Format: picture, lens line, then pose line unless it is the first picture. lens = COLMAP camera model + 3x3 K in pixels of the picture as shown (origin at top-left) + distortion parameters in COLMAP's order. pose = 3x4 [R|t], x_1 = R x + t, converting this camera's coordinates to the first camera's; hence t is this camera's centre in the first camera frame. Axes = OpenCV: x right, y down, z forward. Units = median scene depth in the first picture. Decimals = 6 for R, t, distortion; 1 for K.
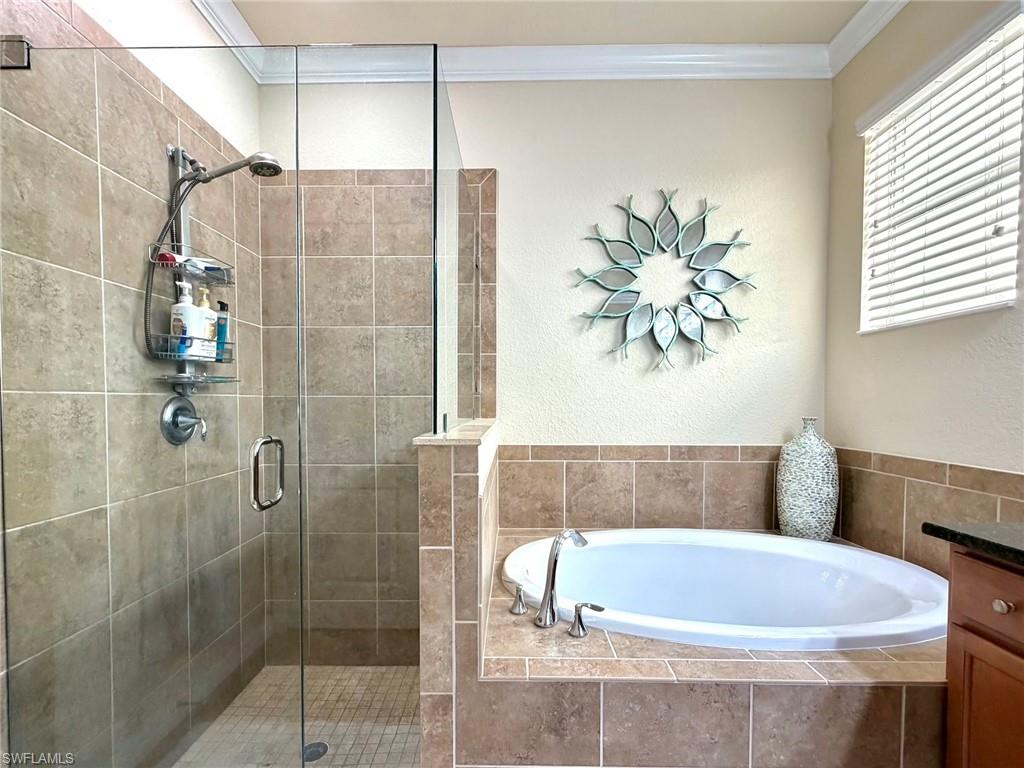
lens RADIAL K [[469.4, 0, 502.0], [0, 469.4, 413.6], [0, 0, 1]] dist [0.002080, -0.001321]
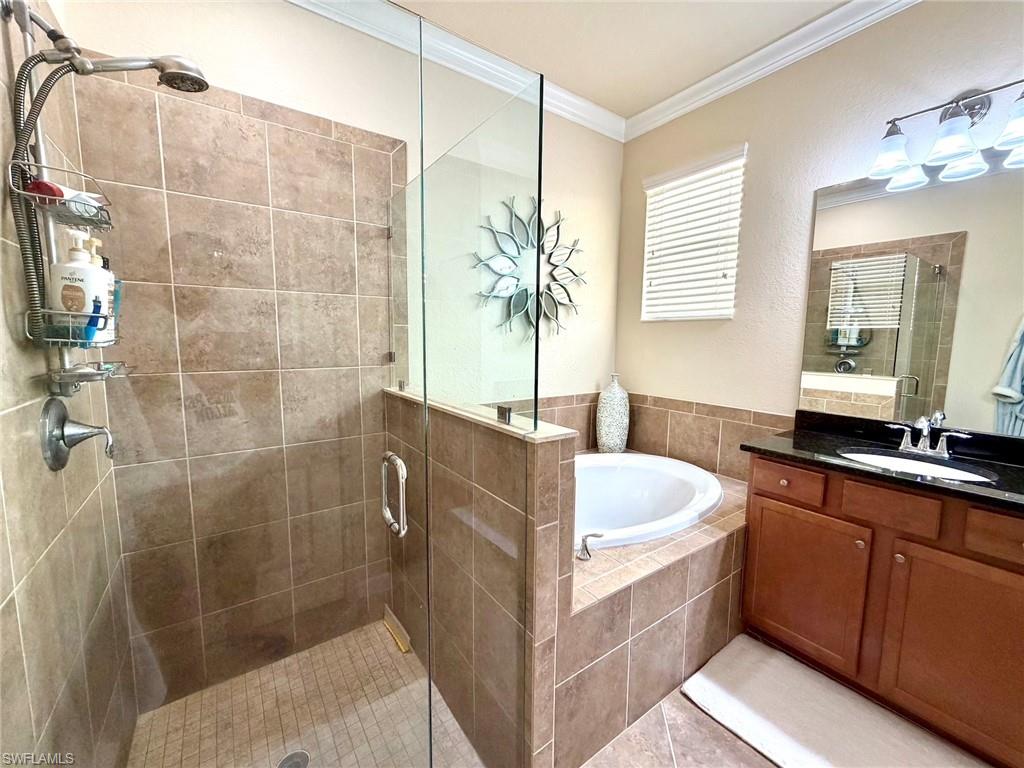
lens RADIAL K [[413.0, 0, 512.9], [0, 413.0, 384.6], [0, 0, 1]] dist [-0.001041, 0.000385]
pose [[0.806601, -0.060858, 0.587955, -0.384670], [0.008021, 0.995721, 0.092060, -0.080039], [-0.591042, -0.069539, 0.803638, 0.111044]]
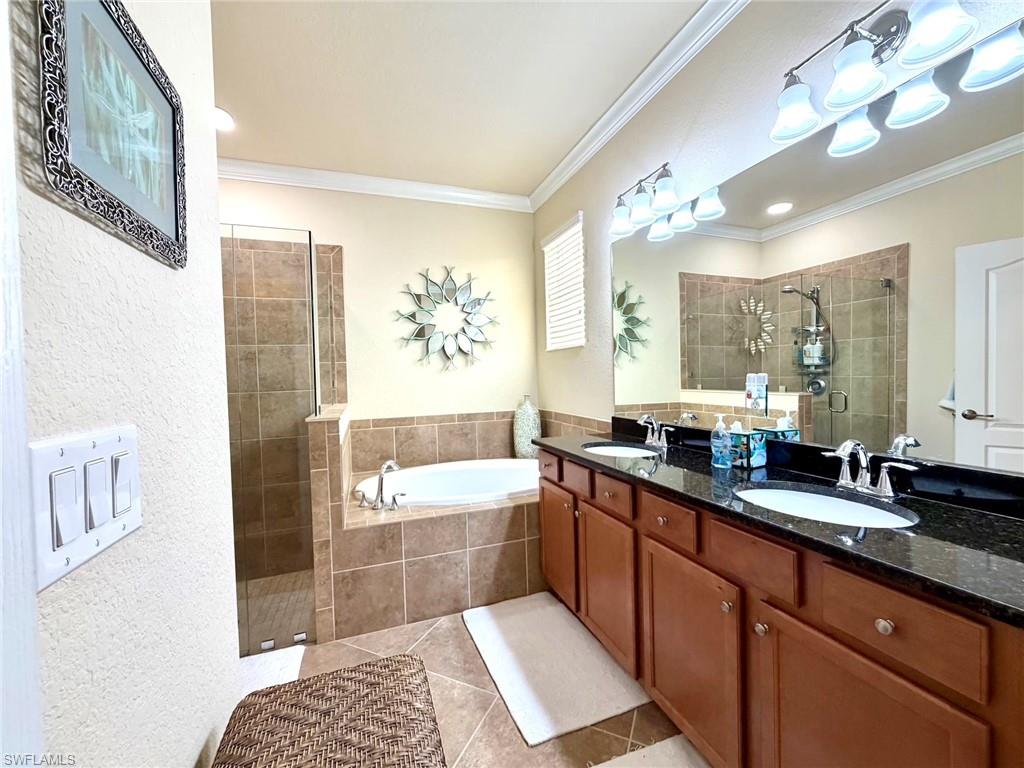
lens RADIAL K [[413.0, 0, 510.6], [0, 413.0, 385.0], [0, 0, 1]] dist [-0.001041, 0.000385]
pose [[0.934462, -0.034634, 0.354374, 0.009285], [0.037821, 0.999282, -0.002068, -0.028376], [-0.354048, 0.015335, 0.935101, -0.497908]]
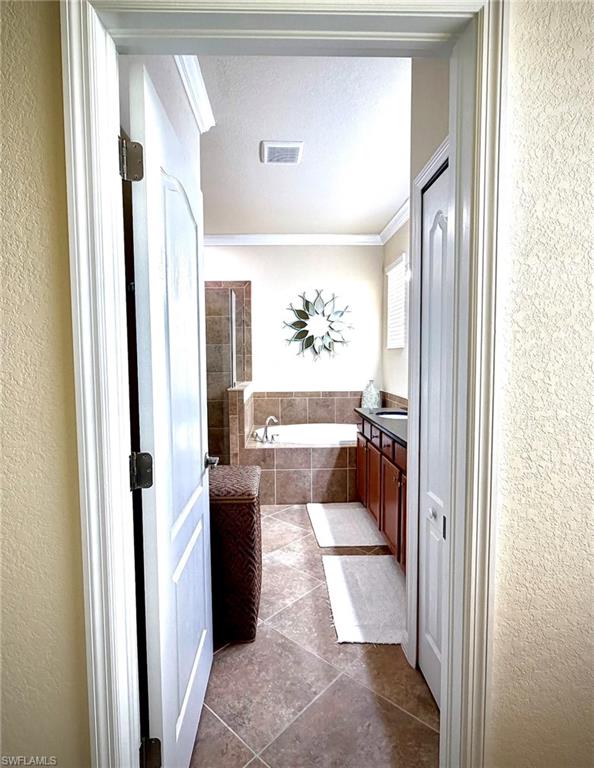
lens RADIAL K [[413.1, 0, 291.6], [0, 413.1, 385.1], [0, 0, 1]] dist [0.020053, -0.000025]
pose [[0.998600, -0.011552, 0.051612, 0.085209], [0.009572, 0.999215, 0.038433, -0.053319], [-0.052015, -0.037886, 0.997927, -1.220507]]
